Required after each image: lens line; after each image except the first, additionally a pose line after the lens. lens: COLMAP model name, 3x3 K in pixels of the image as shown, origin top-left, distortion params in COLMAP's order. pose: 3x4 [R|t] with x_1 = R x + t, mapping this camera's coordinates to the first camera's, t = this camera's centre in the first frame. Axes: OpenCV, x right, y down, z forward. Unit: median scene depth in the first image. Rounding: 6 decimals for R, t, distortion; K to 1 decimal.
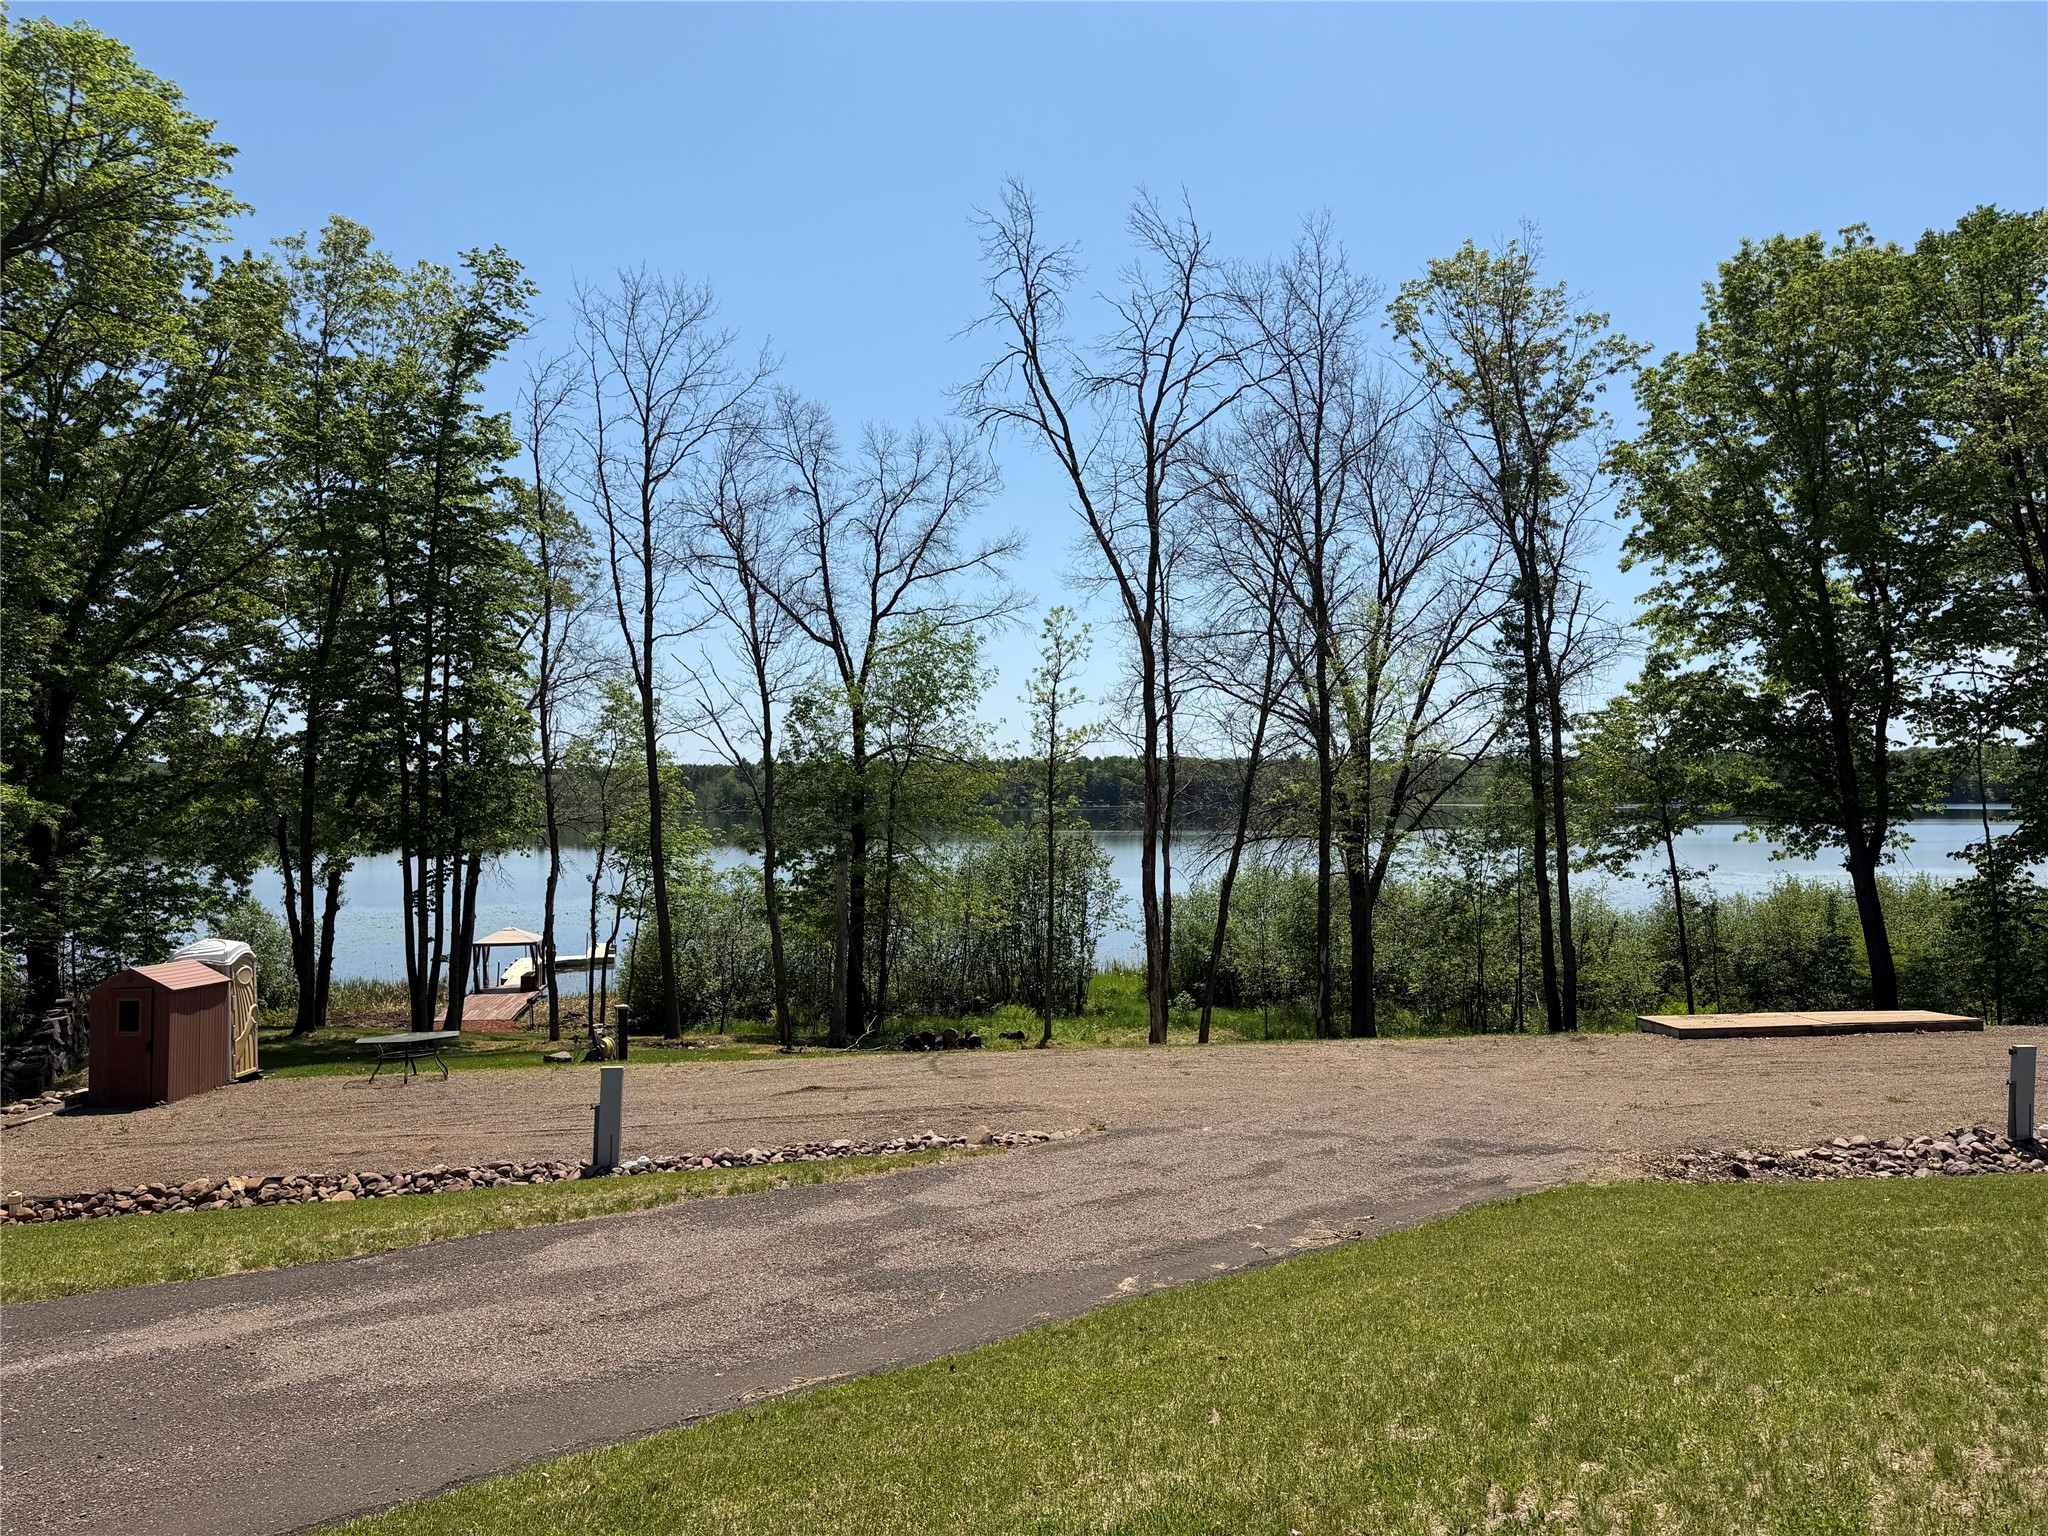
lens RADIAL K [[1443.0, 0, 1029.6], [0, 1443.0, 779.5], [0, 0, 1]] dist [0.067694, -0.079870]
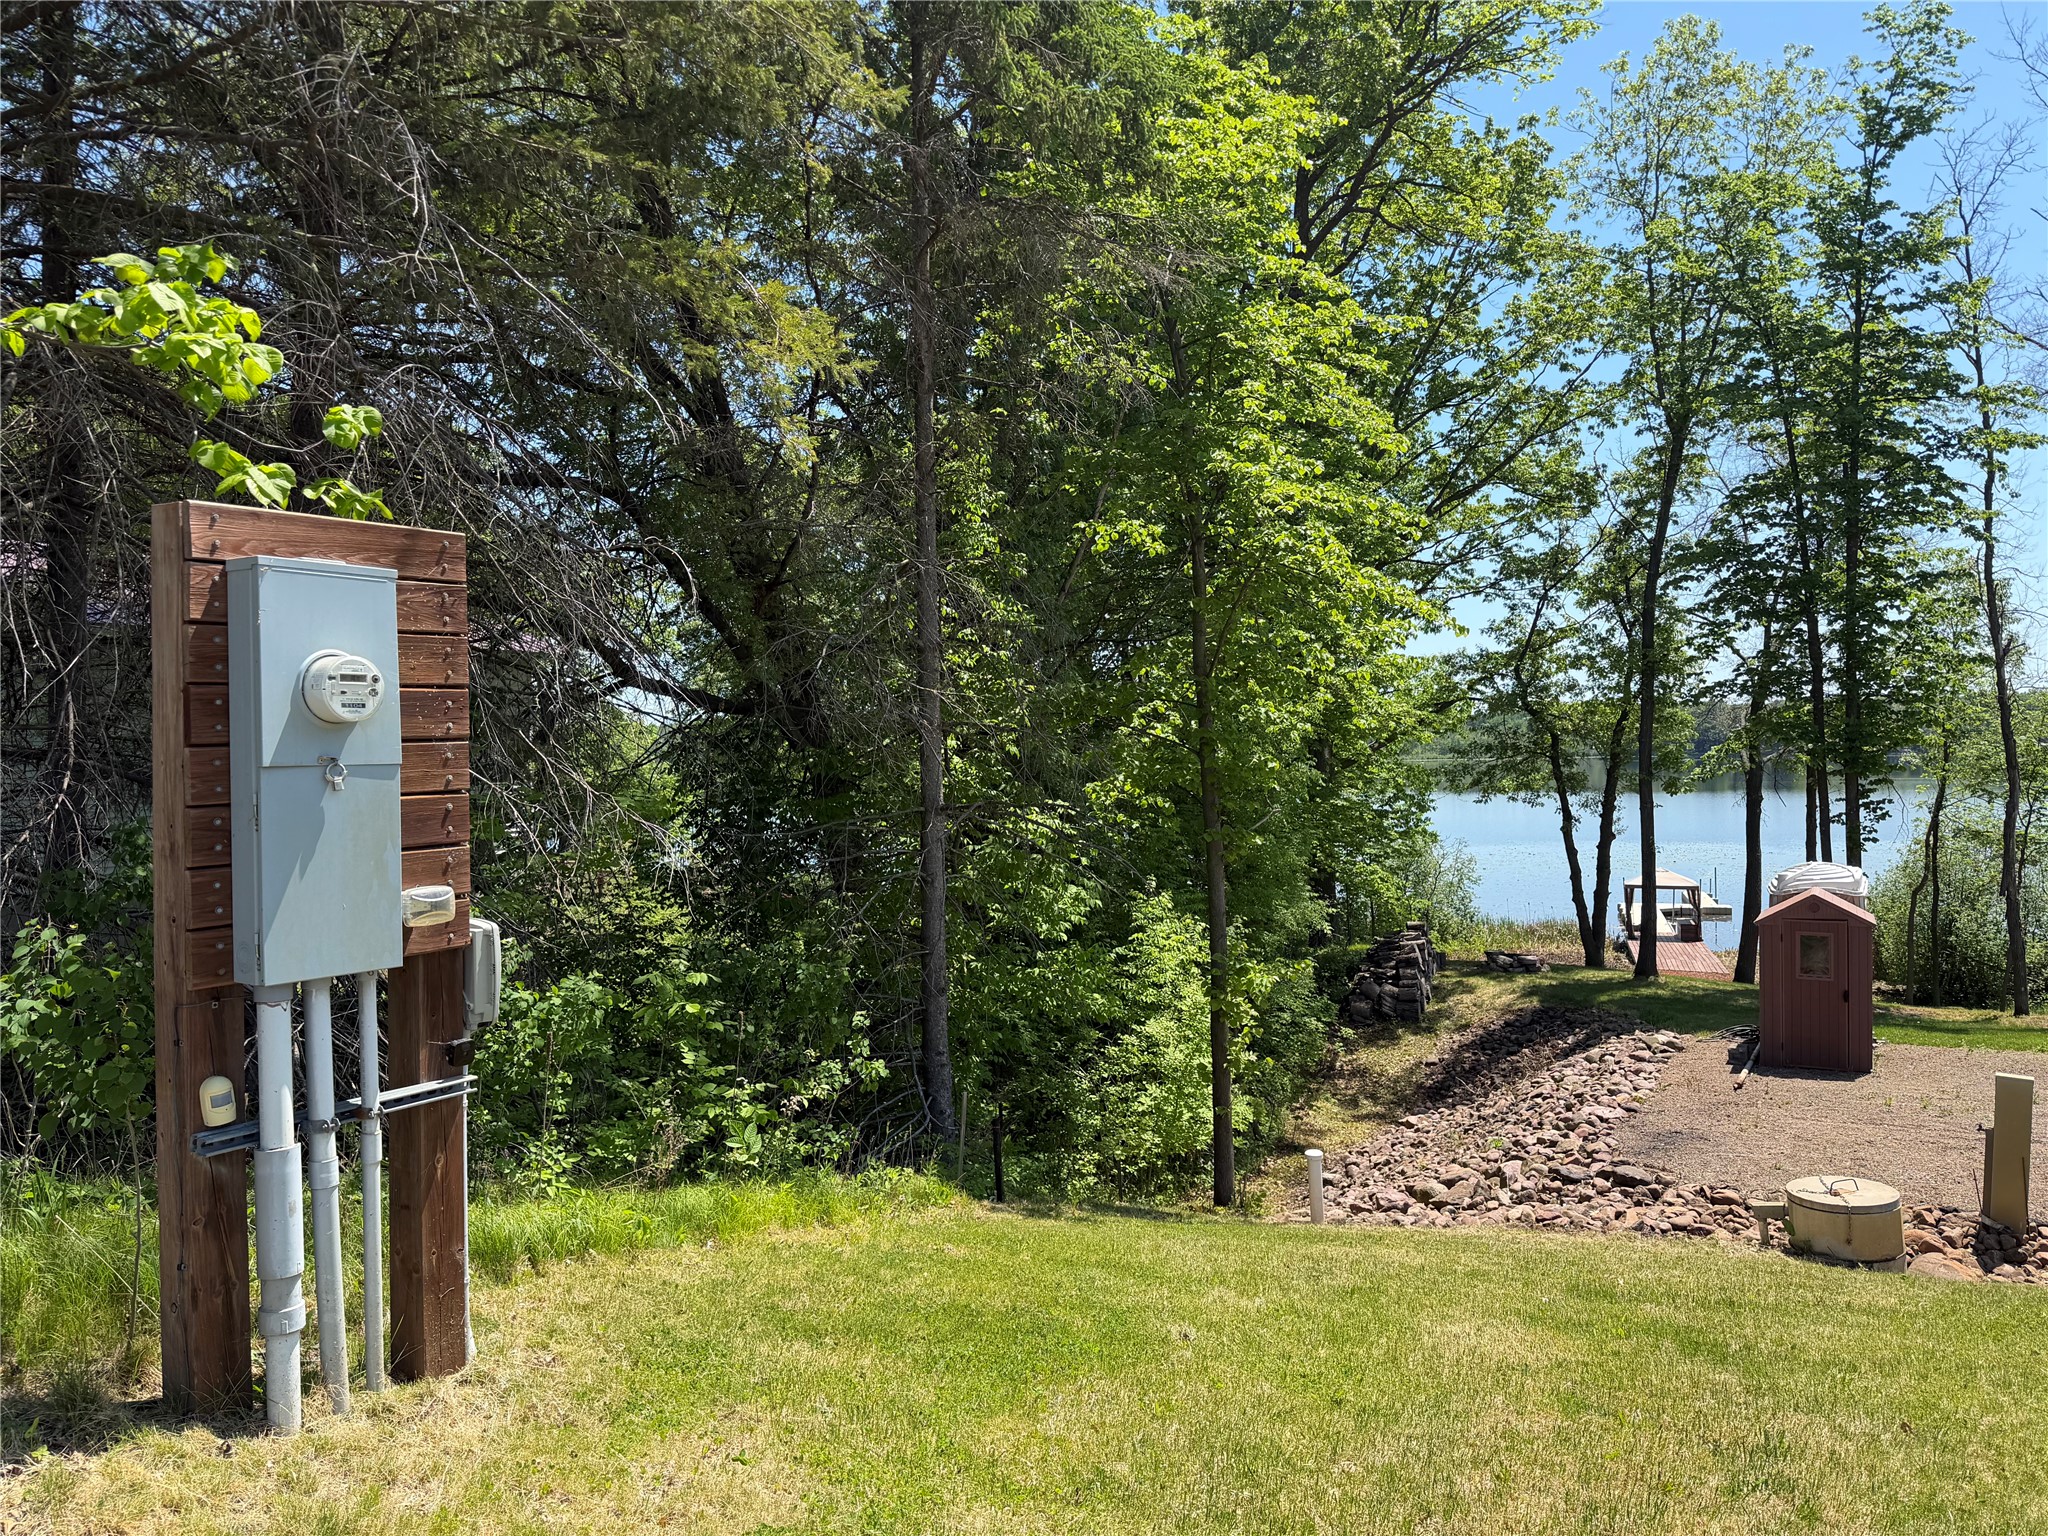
lens RADIAL K [[1443.0, 0, 1014.8], [0, 1443.0, 766.3], [0, 0, 1]] dist [0.067694, -0.079870]
pose [[0.833984, 0.000065, -0.551788, -0.459665], [0.015987, 0.999577, 0.024280, 0.027436], [0.551557, -0.029070, 0.833631, 0.101968]]
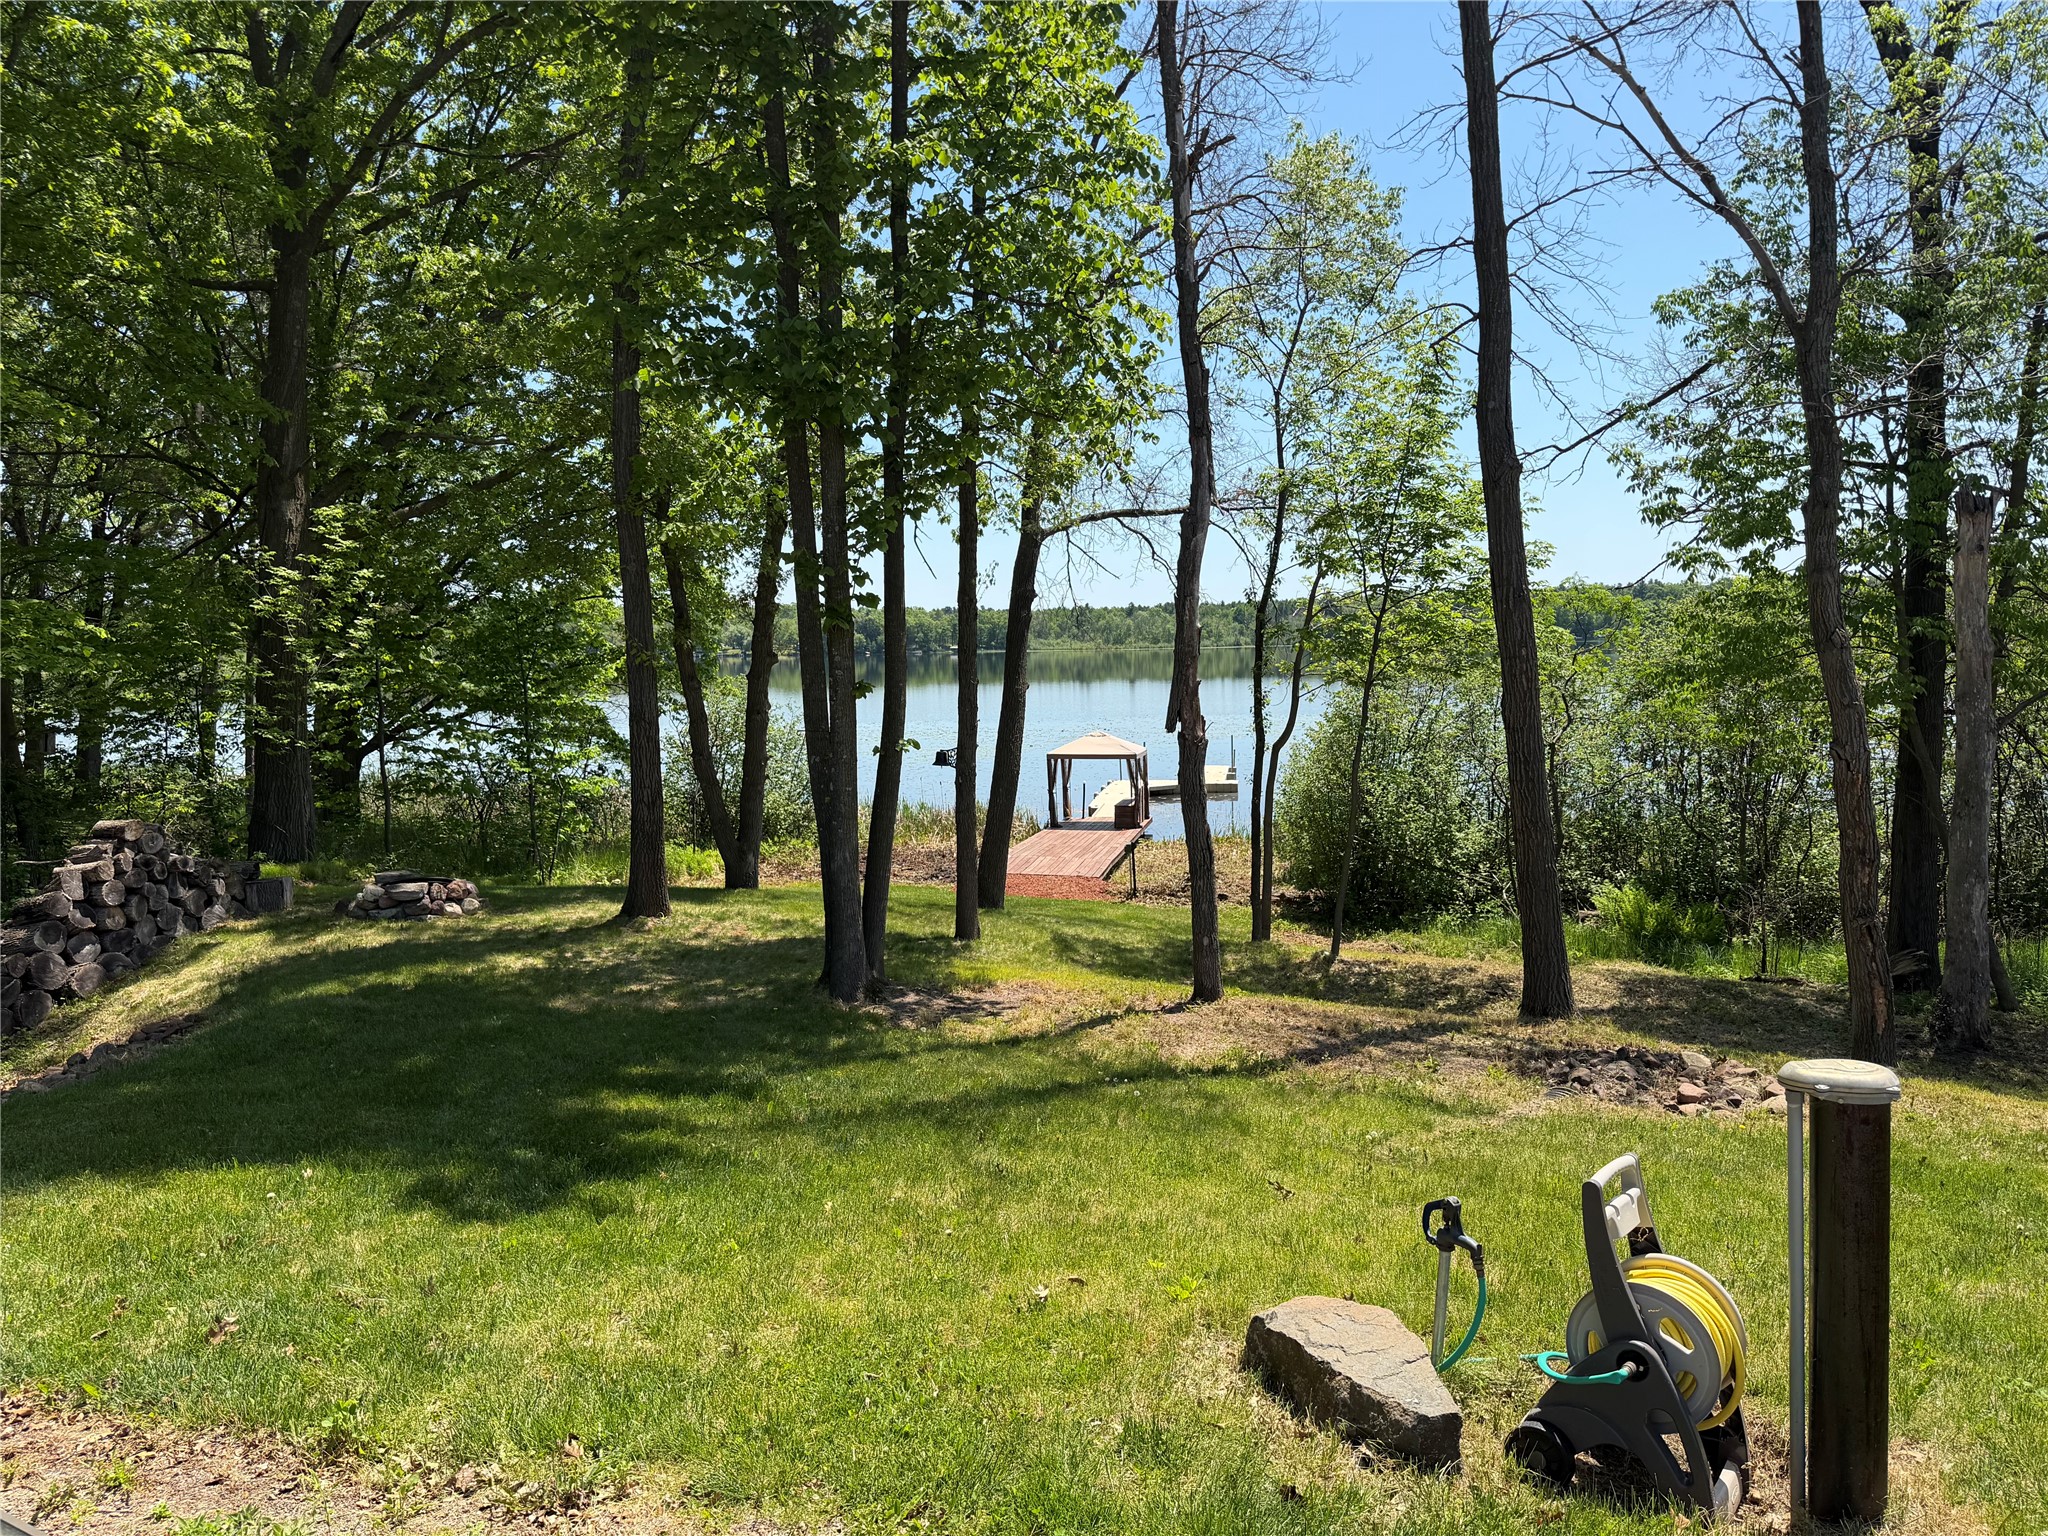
lens RADIAL K [[1443.0, 0, 1010.6], [0, 1443.0, 770.8], [0, 0, 1]] dist [0.067694, -0.079870]
pose [[0.917751, 0.025350, -0.396345, -0.320430], [0.016652, 0.994627, 0.102173, 0.123970], [0.396806, -0.100369, 0.912398, 0.922100]]
